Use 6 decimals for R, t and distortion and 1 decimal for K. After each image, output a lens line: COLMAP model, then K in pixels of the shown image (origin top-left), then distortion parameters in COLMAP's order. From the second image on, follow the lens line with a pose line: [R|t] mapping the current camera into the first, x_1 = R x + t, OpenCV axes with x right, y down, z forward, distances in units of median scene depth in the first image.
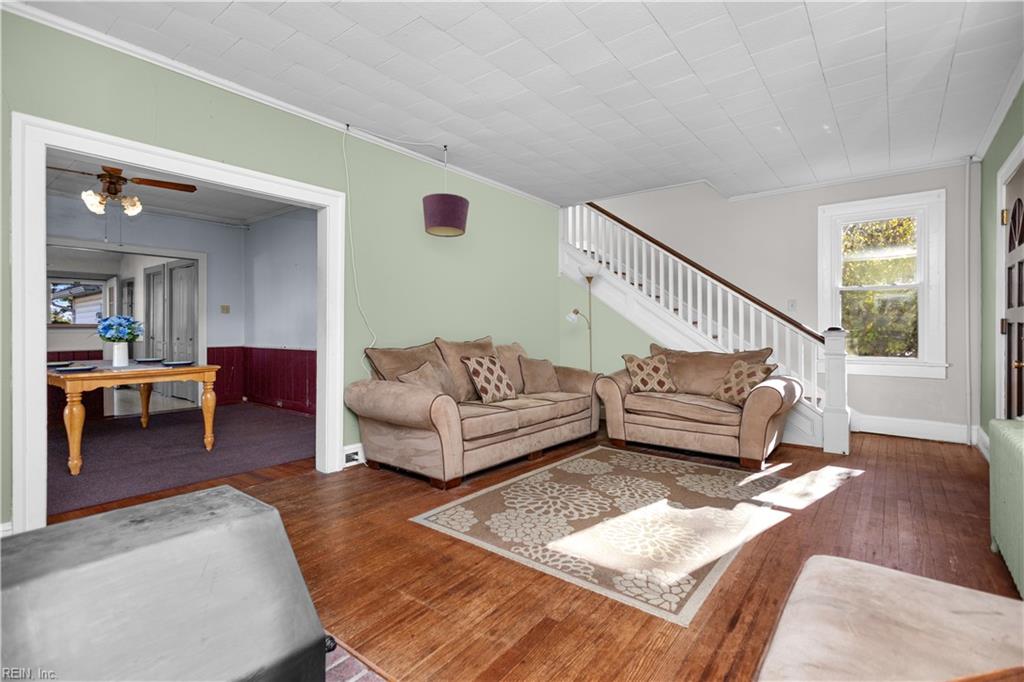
lens RADIAL K [[472.7, 0, 509.7], [0, 472.7, 338.6], [0, 0, 1]] dist [0.005414, -0.000243]
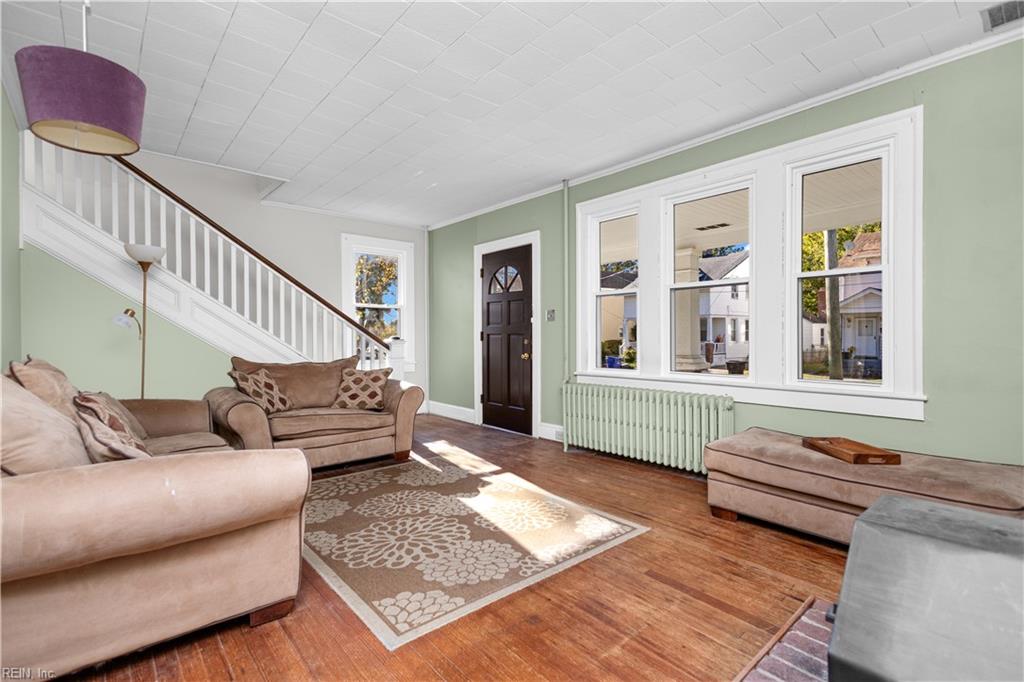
lens RADIAL K [[472.7, 0, 509.7], [0, 472.7, 338.6], [0, 0, 1]] dist [0.005414, -0.000243]
pose [[0.192131, -0.004414, 0.981359, -0.708413], [0.027235, 0.999629, -0.000836, -0.013050], [-0.980991, 0.026888, 0.192180, 0.656508]]
